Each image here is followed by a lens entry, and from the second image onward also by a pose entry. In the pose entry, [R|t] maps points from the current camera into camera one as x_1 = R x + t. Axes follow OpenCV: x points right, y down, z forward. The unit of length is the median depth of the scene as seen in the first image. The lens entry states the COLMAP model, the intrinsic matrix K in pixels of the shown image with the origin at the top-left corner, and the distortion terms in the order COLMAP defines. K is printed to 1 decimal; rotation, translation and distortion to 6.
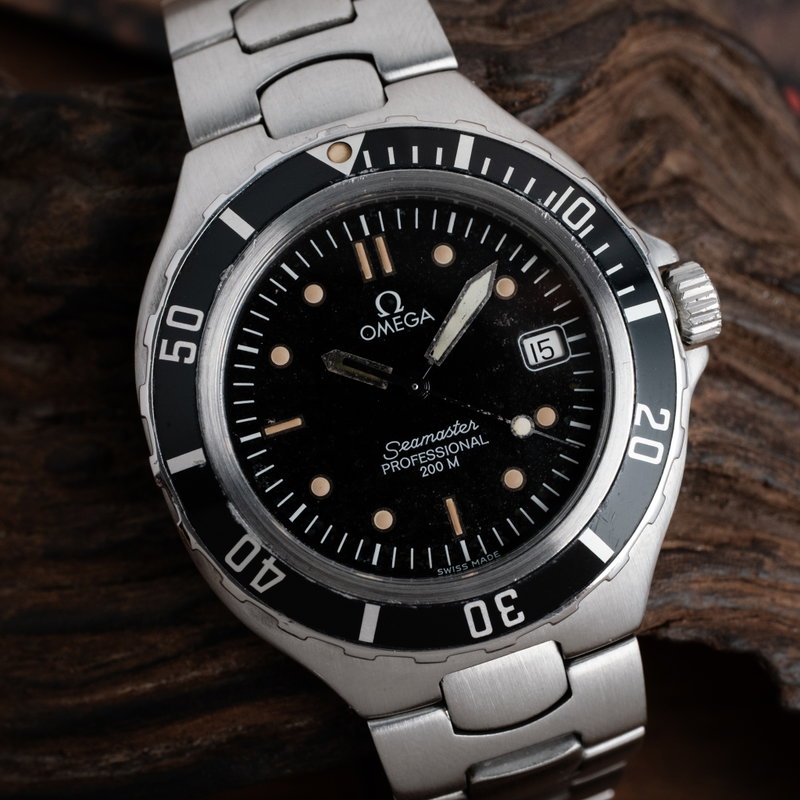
lens RADIAL K [[1444.1, 0, 402.8], [0, 1444.1, 400.8], [0, 0, 1]] dist [0.037994, 0.000000]
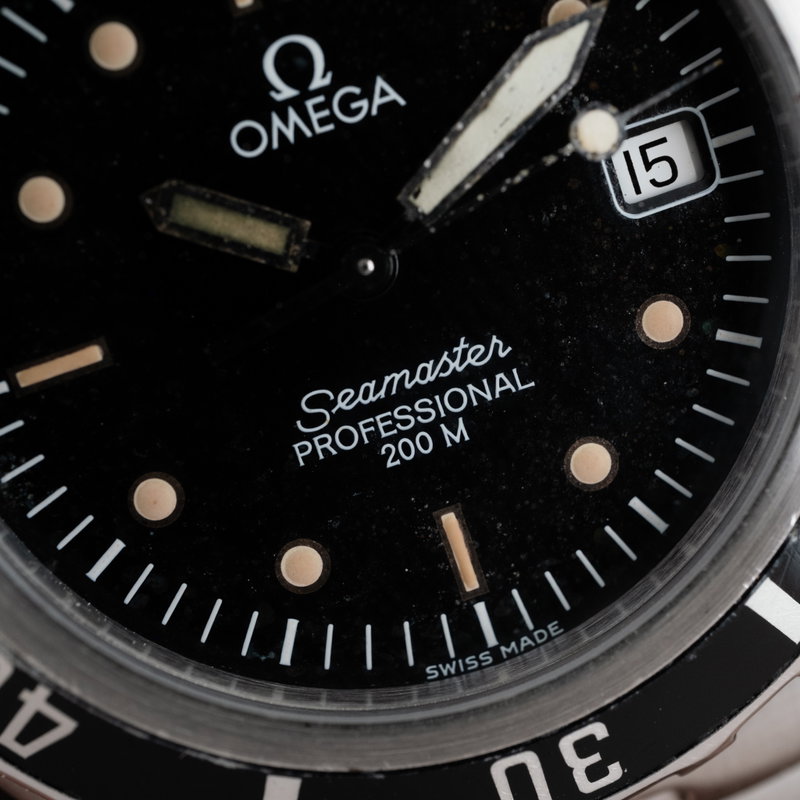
lens RADIAL K [[1444.1, 0, 400.1], [0, 1444.1, 400.8], [0, 0, 1]] dist [0.037994, 0.000000]
pose [[0.998299, -0.034070, 0.047321, -0.002525], [0.025411, 0.984624, 0.172830, -0.043729], [-0.052481, -0.171333, 0.983814, 0.568936]]
